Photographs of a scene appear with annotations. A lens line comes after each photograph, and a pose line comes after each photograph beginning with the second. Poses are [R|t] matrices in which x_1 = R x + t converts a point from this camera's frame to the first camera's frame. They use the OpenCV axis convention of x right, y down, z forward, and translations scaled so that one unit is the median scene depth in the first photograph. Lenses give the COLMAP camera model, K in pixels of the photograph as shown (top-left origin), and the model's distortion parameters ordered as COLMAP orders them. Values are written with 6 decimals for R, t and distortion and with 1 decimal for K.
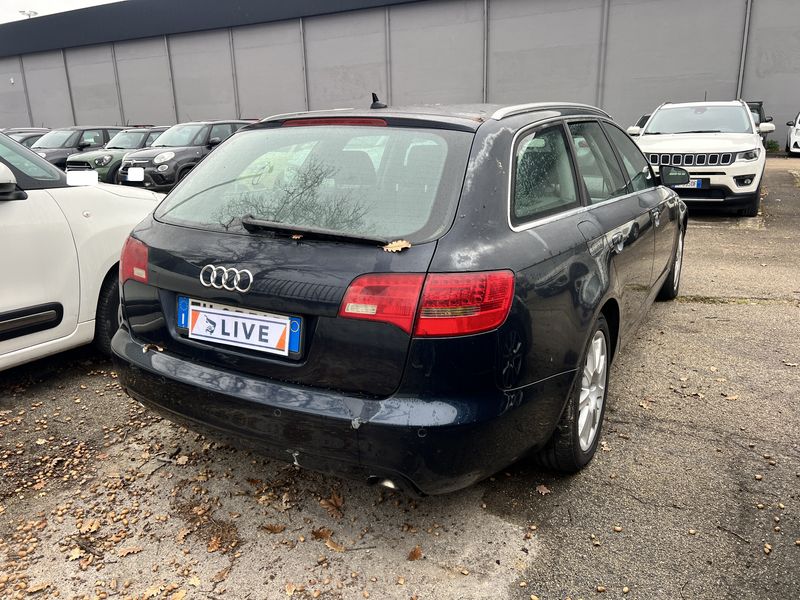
lens RADIAL K [[596.9, 0, 394.6], [0, 596.9, 299.5], [0, 0, 1]] dist [0.051989, -0.047997]
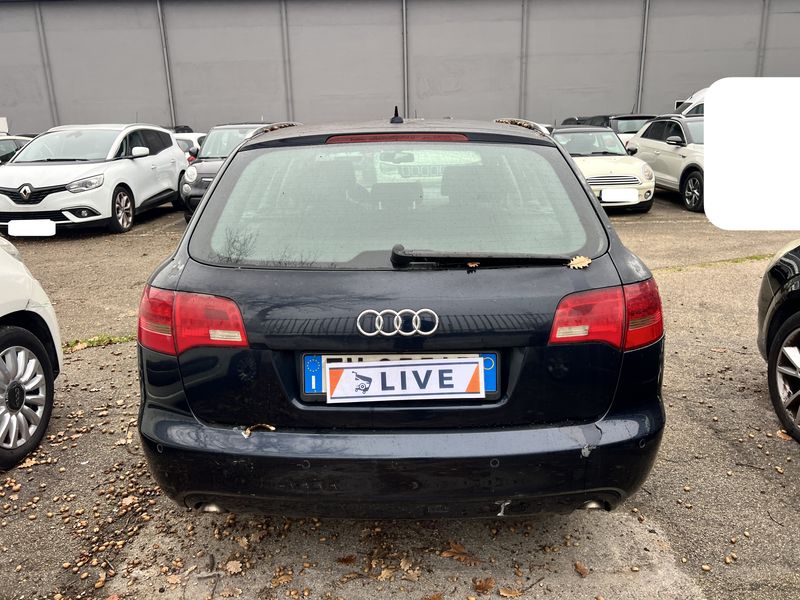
lens RADIAL K [[596.9, 0, 398.4], [0, 596.9, 294.5], [0, 0, 1]] dist [0.051989, -0.047997]
pose [[0.866246, -0.128516, 0.482807, -0.663519], [0.141406, 0.989903, 0.009788, -0.080177], [-0.479190, 0.059793, 0.875672, 0.254717]]
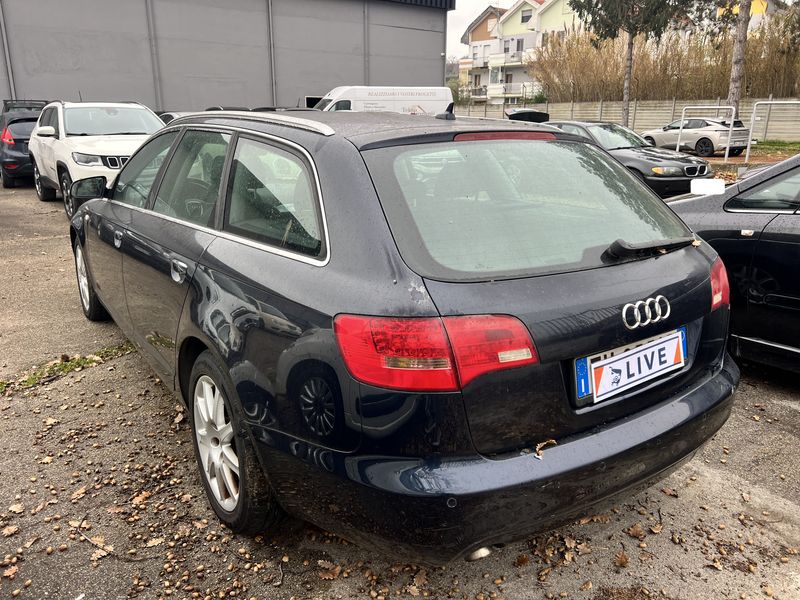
lens RADIAL K [[596.9, 0, 404.8], [0, 596.9, 293.9], [0, 0, 1]] dist [0.051989, -0.047997]
pose [[0.421685, -0.232373, 0.876461, -1.187902], [0.236709, 0.961298, 0.140980, -0.267256], [-0.875300, 0.148017, 0.460370, 0.874702]]
